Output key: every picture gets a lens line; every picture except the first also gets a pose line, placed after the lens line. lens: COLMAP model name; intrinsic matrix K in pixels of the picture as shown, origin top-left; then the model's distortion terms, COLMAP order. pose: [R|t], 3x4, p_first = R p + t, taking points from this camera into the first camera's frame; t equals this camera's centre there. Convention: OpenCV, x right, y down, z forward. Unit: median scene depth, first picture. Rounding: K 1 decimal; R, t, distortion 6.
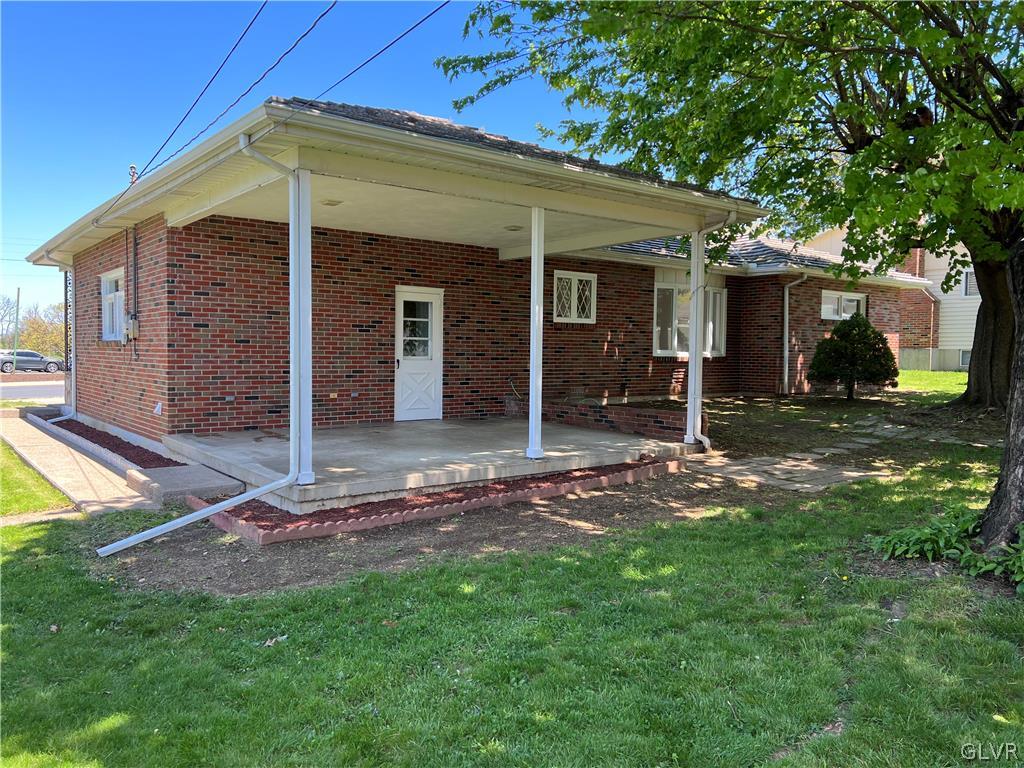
lens RADIAL K [[770.6, 0, 511.7], [0, 770.6, 383.7], [0, 0, 1]] dist [-0.002733, 0.000121]
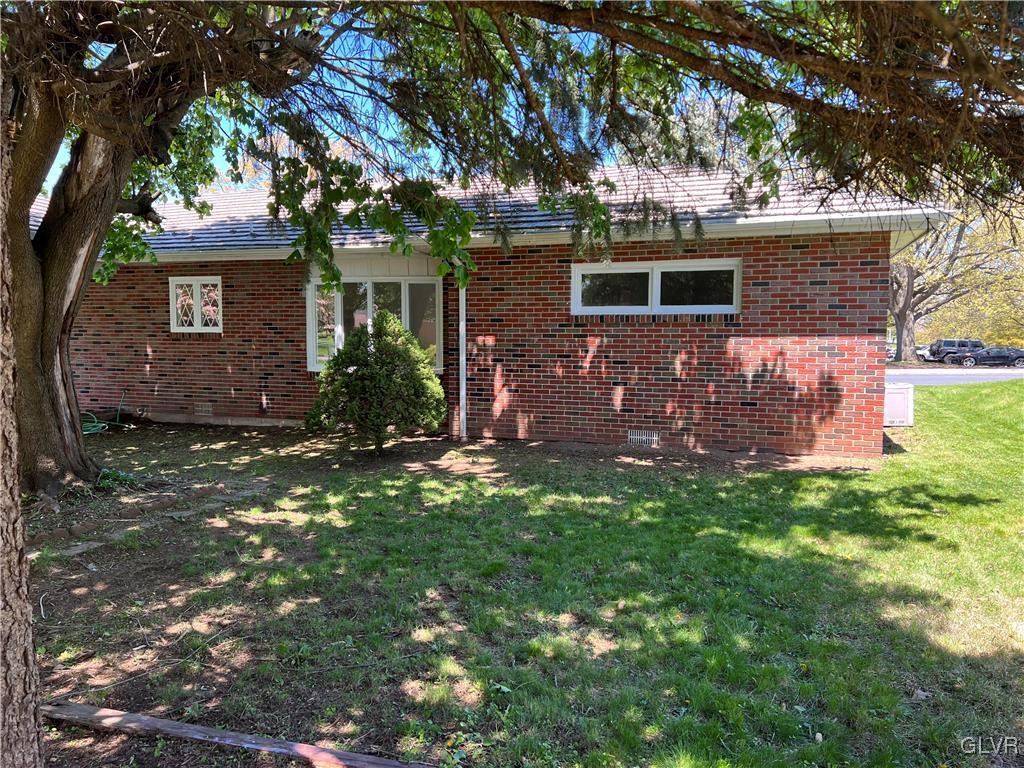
lens RADIAL K [[770.6, 0, 511.9], [0, 770.6, 383.7], [0, 0, 1]] dist [-0.002733, 0.000121]
pose [[0.558151, 0.056194, -0.827834, 1.057318], [-0.031697, 0.998420, 0.046402, -0.073128], [0.829133, 0.000341, 0.559051, 0.806987]]
